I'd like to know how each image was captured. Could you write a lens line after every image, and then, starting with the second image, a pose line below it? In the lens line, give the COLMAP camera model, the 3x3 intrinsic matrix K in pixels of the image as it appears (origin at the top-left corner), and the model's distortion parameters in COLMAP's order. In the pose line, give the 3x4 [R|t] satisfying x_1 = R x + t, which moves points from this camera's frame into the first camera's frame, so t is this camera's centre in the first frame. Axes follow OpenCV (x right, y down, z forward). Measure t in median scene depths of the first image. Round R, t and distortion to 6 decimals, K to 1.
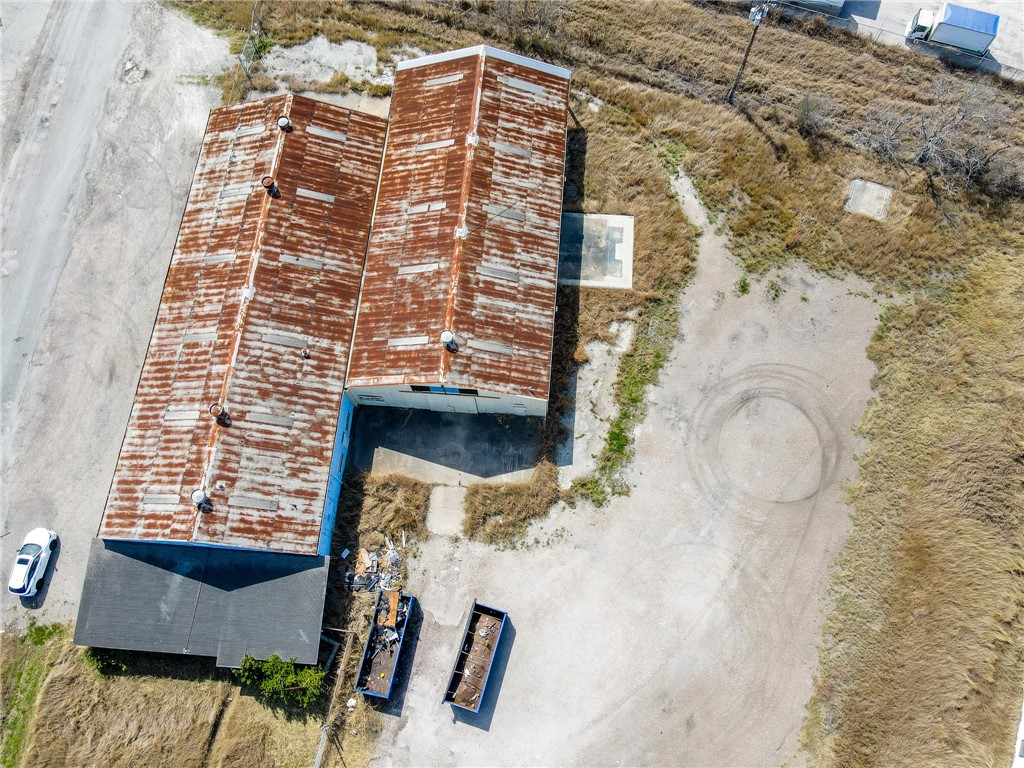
lens RADIAL K [[742.1, 0, 512.0], [0, 742.1, 378.8], [0, 0, 1]] dist [0.016679, 0.000846]
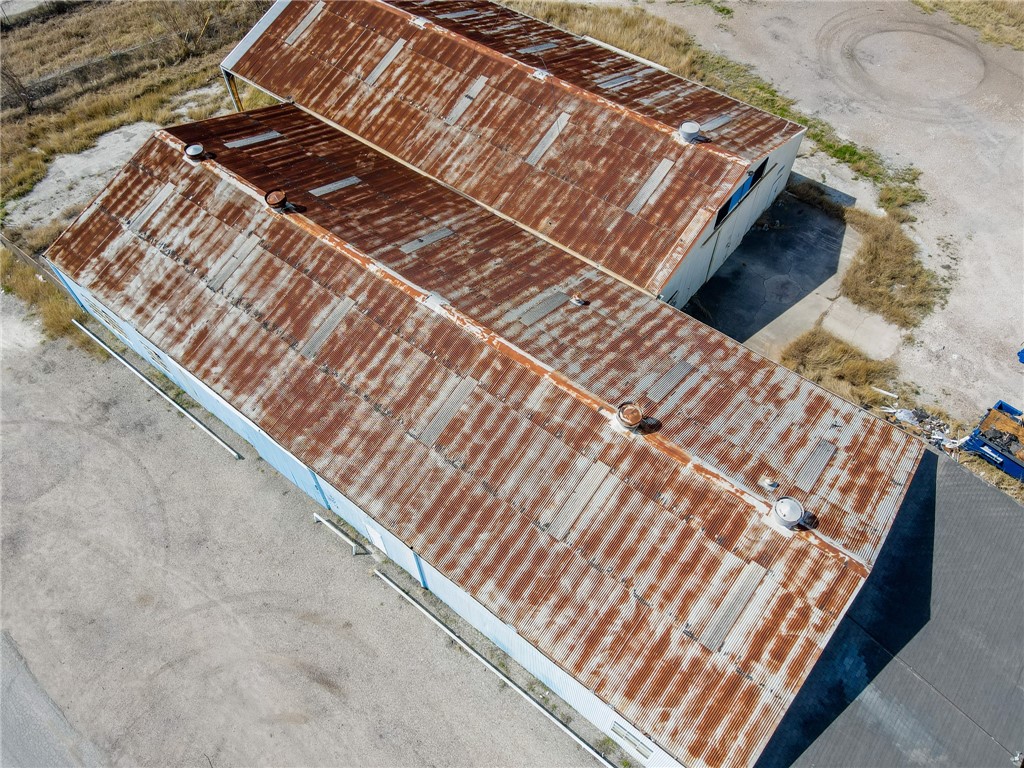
lens RADIAL K [[742.1, 0, 514.4], [0, 742.1, 375.7], [0, 0, 1]] dist [0.016679, 0.000846]
pose [[0.558047, -0.670508, 0.488878, -0.612987], [0.781279, 0.623069, -0.037264, -0.015569], [-0.279619, 0.402745, 0.871556, 0.520733]]
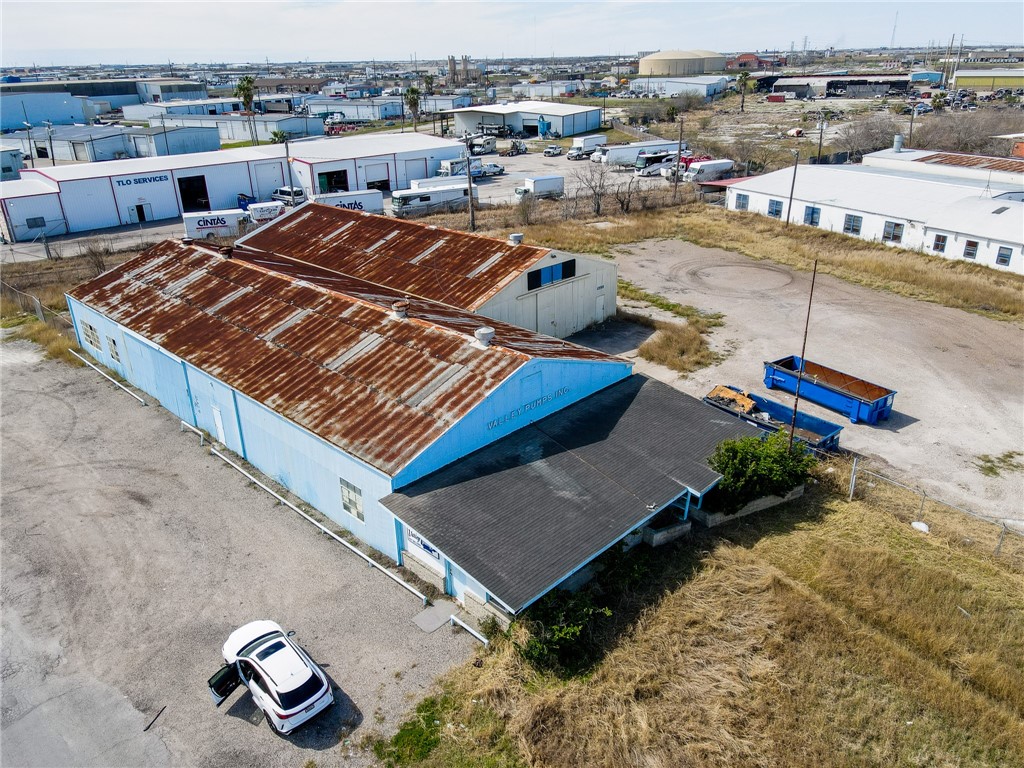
lens RADIAL K [[742.1, 0, 511.6], [0, 742.1, 380.3], [0, 0, 1]] dist [0.016679, 0.000846]
pose [[0.638368, -0.301388, 0.708274, -0.789237], [0.725108, 0.544209, -0.421966, 0.426064], [-0.258273, 0.782944, 0.565945, 0.565908]]
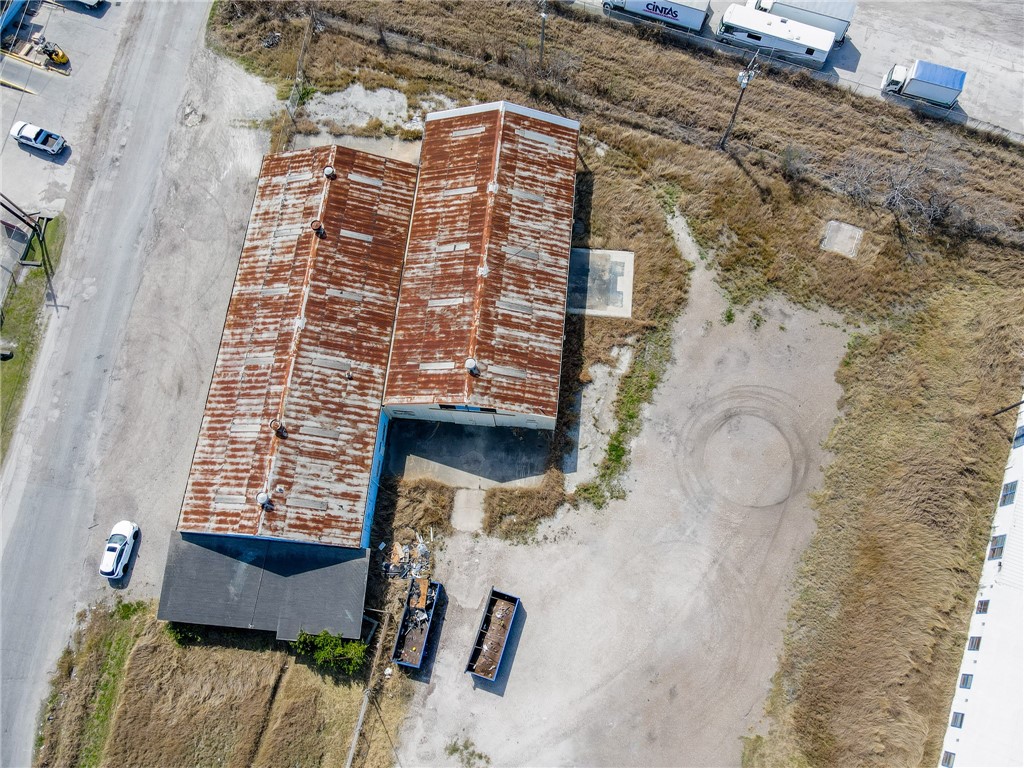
lens RADIAL K [[742.1, 0, 512.8], [0, 742.1, 378.8], [0, 0, 1]] dist [0.016679, 0.000846]
pose [[0.999857, 0.009985, -0.013627, -0.004411], [-0.009674, 0.999695, 0.022715, -0.056438], [0.013850, -0.022580, 0.999649, -0.161056]]
